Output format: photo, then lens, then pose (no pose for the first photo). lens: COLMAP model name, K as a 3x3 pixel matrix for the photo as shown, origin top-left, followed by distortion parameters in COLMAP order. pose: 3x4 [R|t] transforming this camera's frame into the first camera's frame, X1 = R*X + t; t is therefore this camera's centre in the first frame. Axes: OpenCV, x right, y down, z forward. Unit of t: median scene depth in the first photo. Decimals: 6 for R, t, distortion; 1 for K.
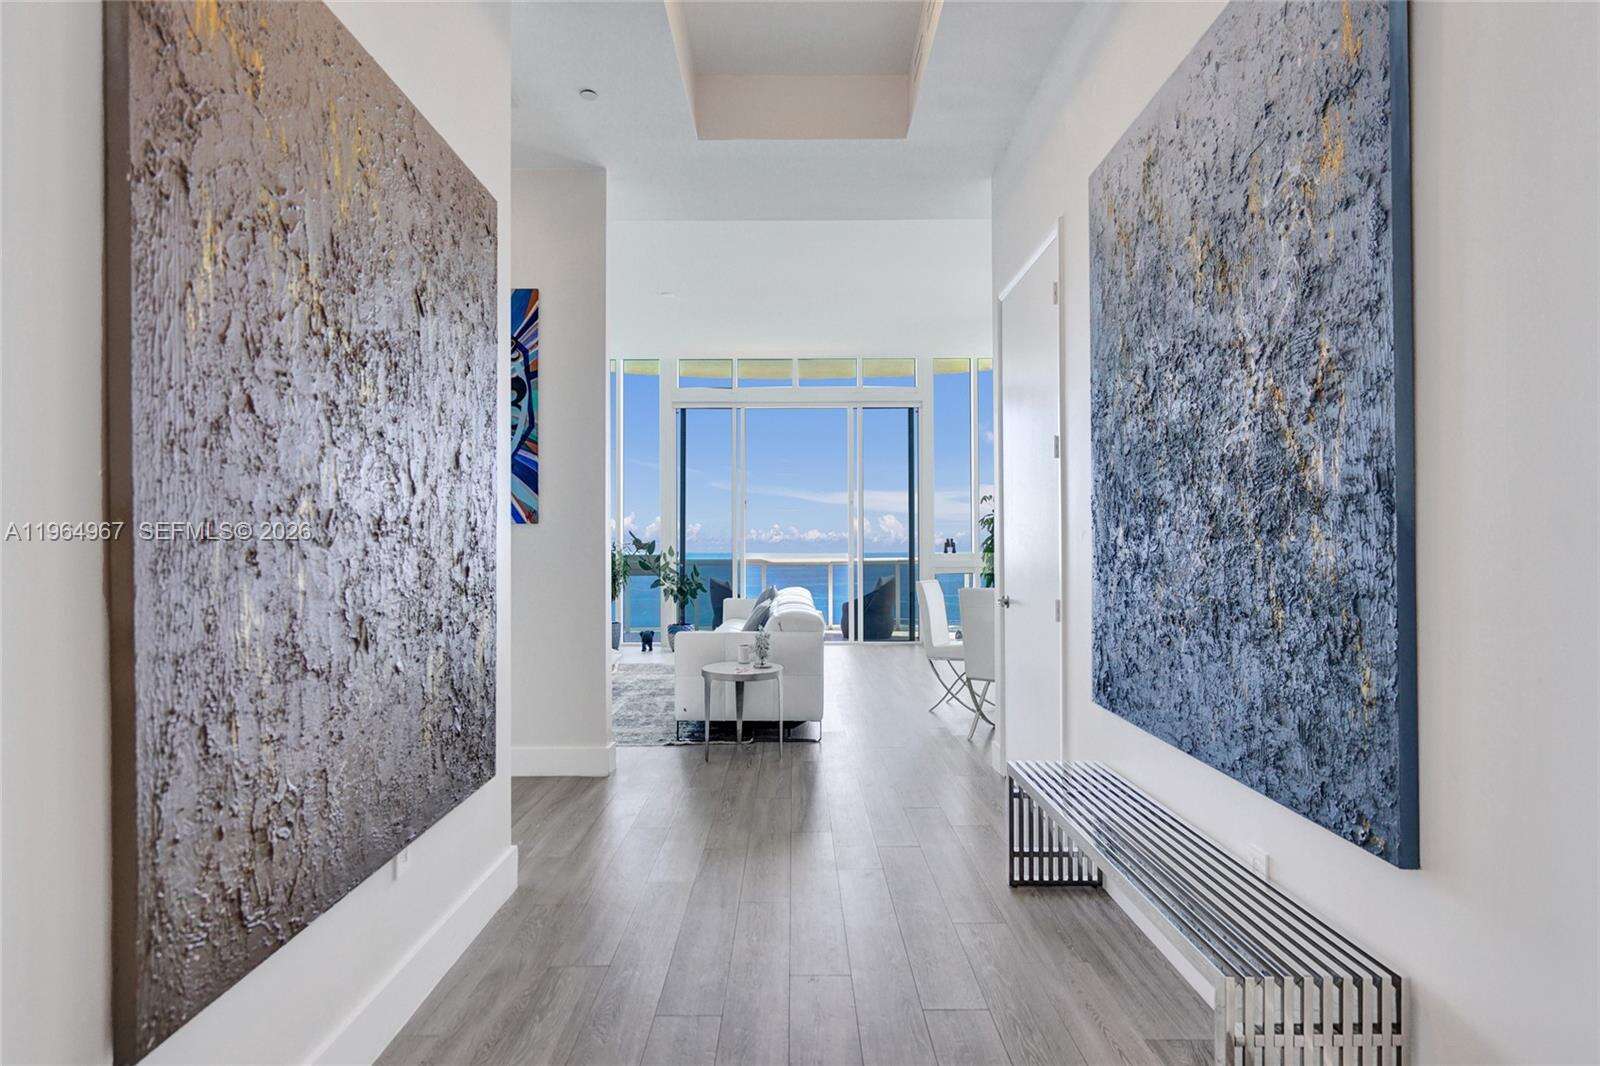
lens RADIAL K [[751.3, 0, 786.0], [0, 751.3, 541.1], [0, 0, 1]] dist [-0.012672, 0.003196]
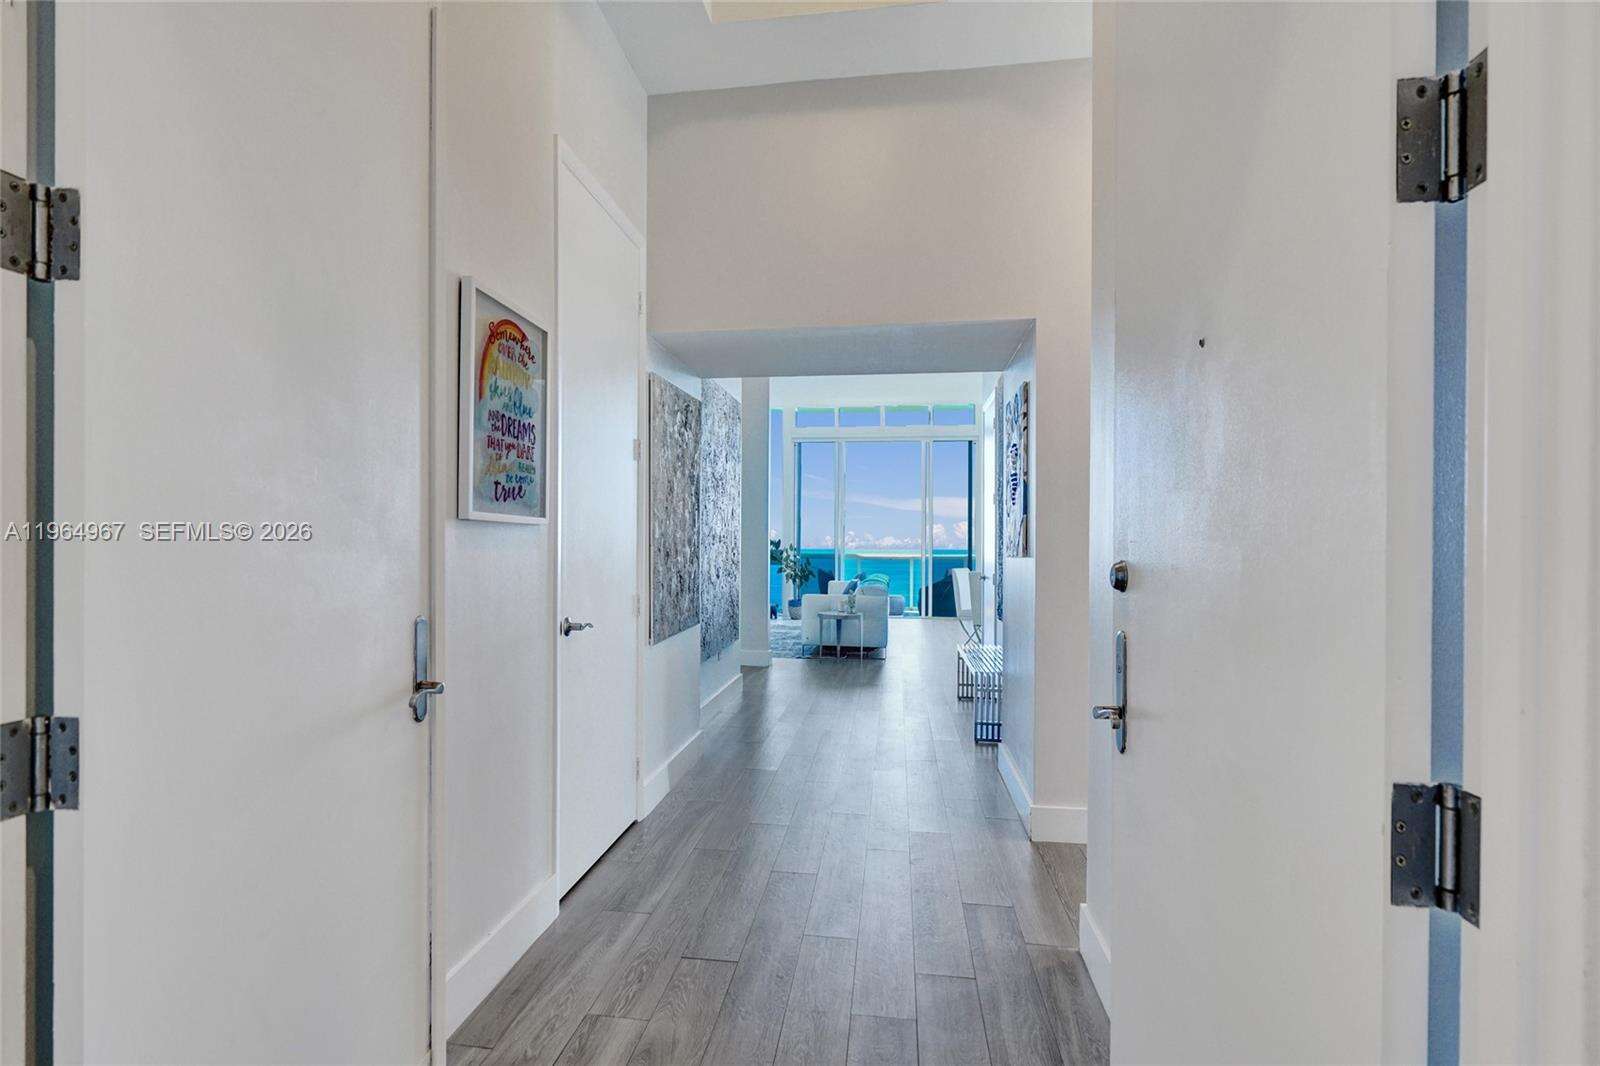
lens RADIAL K [[751.3, 0, 801.4], [0, 751.3, 541.0], [0, 0, 1]] dist [-0.012672, 0.003196]
pose [[0.993535, 0.012397, -0.112851, 0.024326], [-0.011852, 0.999915, 0.005502, -0.006453], [0.112910, -0.004129, 0.993597, -0.391984]]
